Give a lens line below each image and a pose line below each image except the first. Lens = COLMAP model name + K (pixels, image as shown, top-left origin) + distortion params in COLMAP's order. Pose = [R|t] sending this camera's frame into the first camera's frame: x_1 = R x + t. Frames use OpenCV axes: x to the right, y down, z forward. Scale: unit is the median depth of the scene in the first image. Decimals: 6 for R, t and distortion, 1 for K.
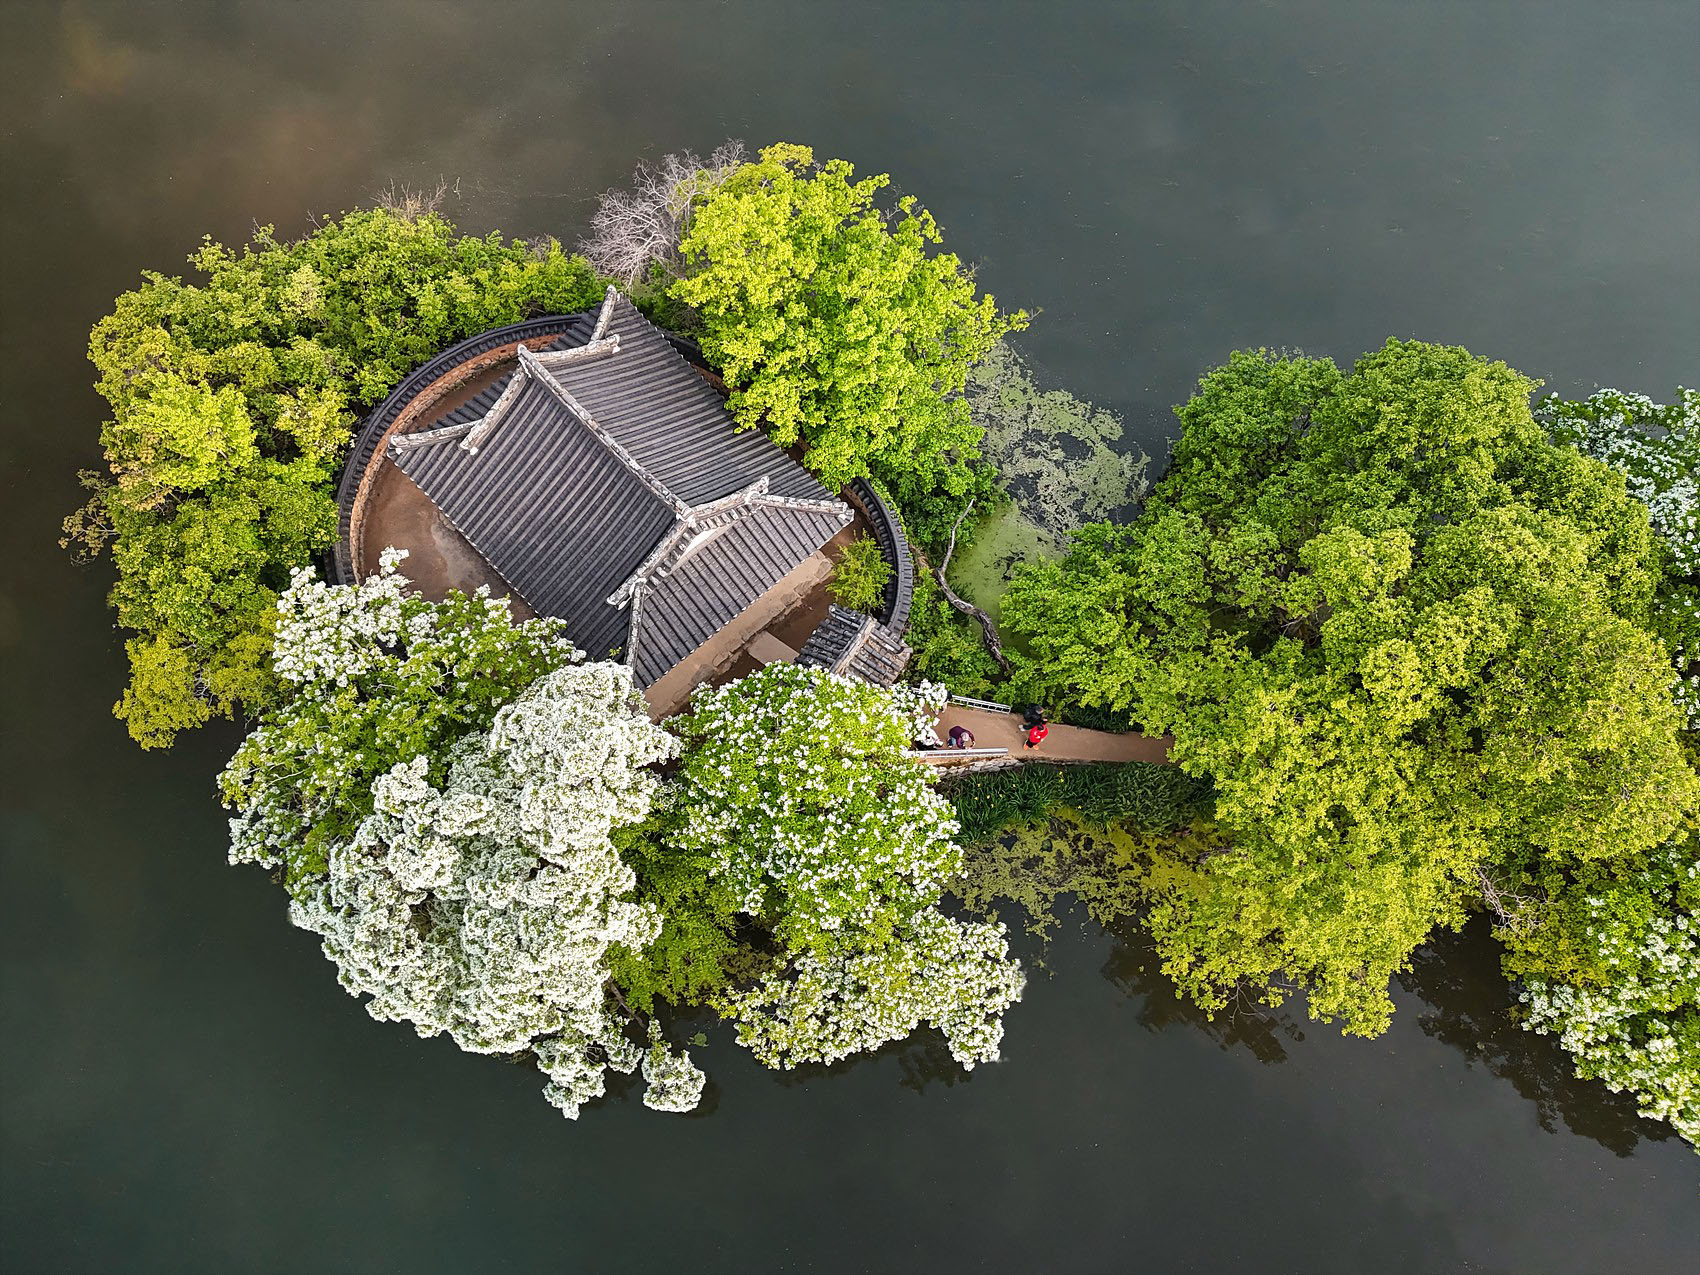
lens RADIAL K [[1206.7, 0, 813.4], [0, 1206.7, 637.2], [0, 0, 1]] dist [0.070955, -0.071789]
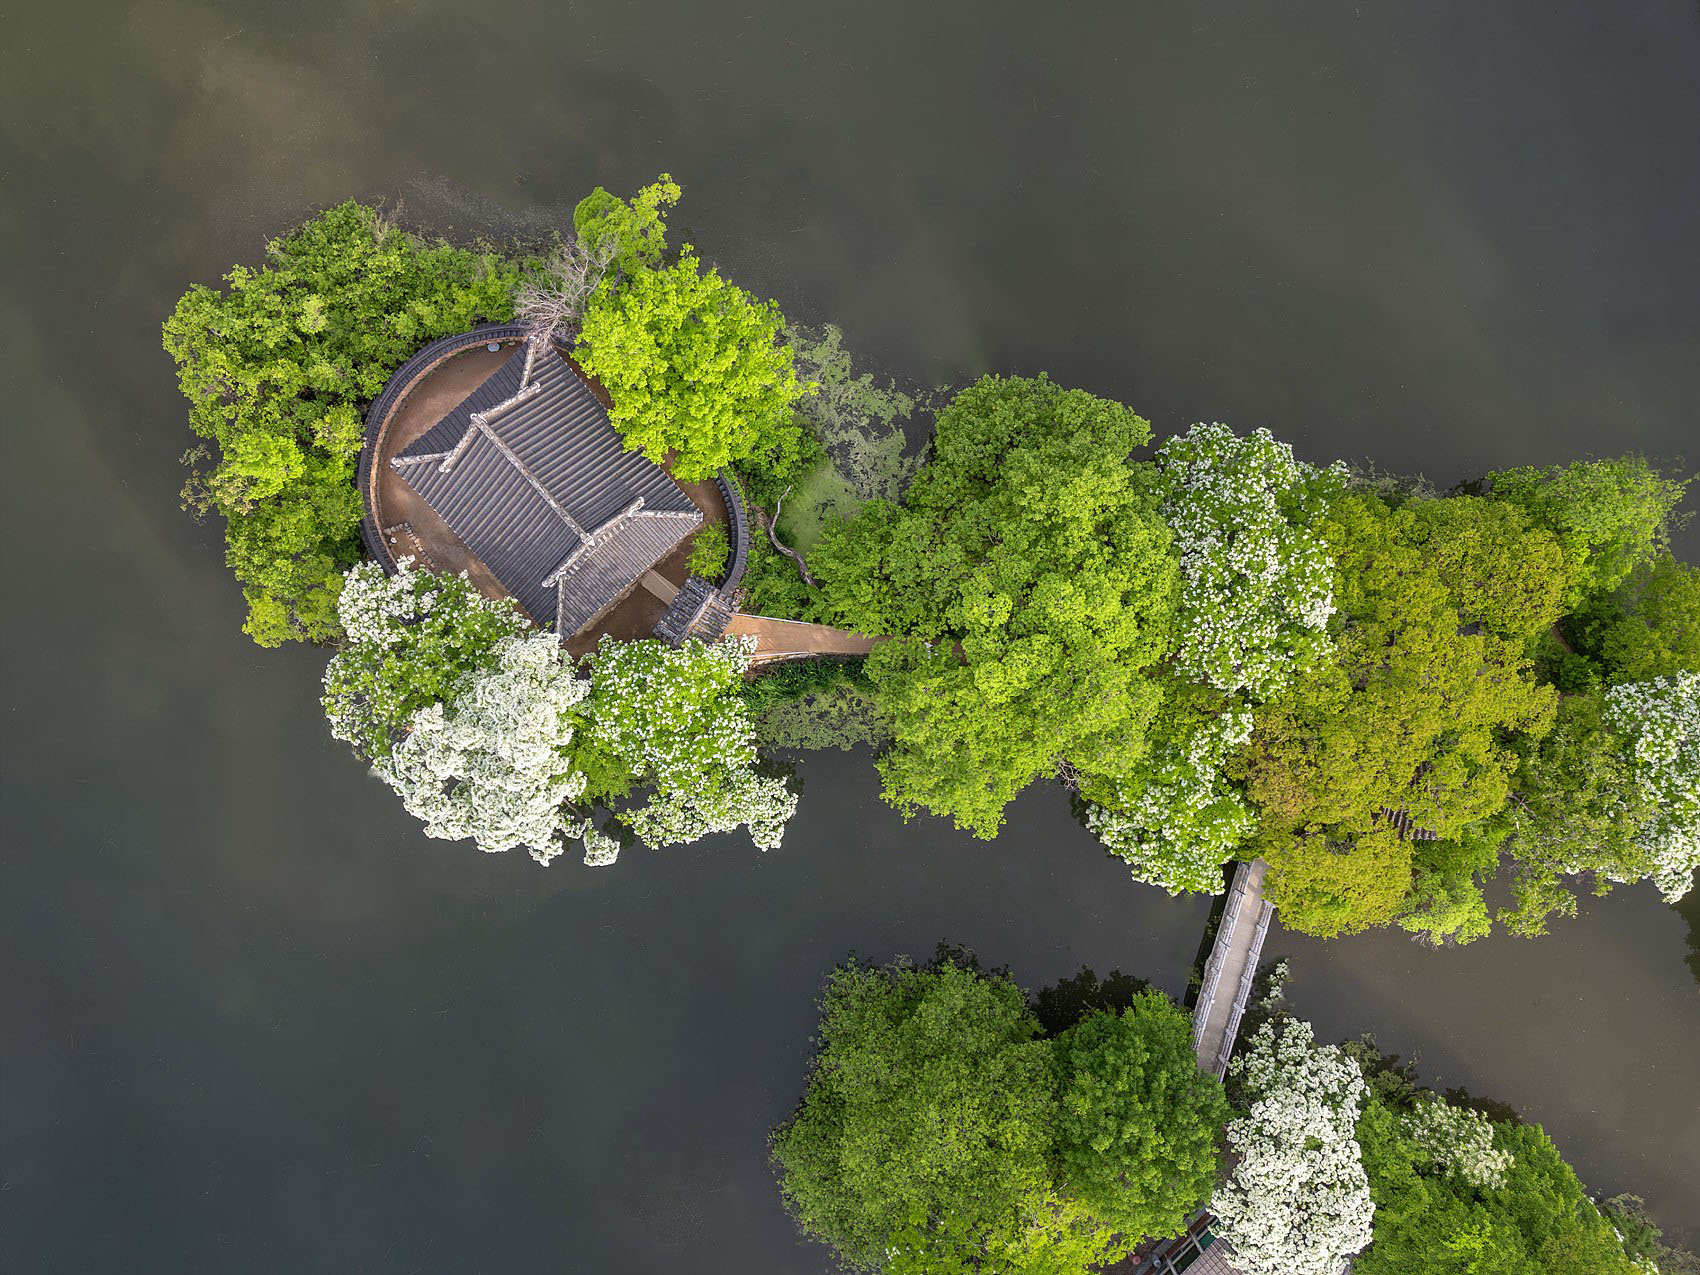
lens RADIAL K [[1193.5, 0, 802.6], [0, 1193.5, 636.4], [0, 0, 1]] dist [0.075180, -0.182868]
pose [[0.999857, 0.010305, -0.013442, 0.201267], [-0.004391, 0.924186, 0.381917, -0.596804], [0.016358, -0.381803, 0.924099, -0.491698]]
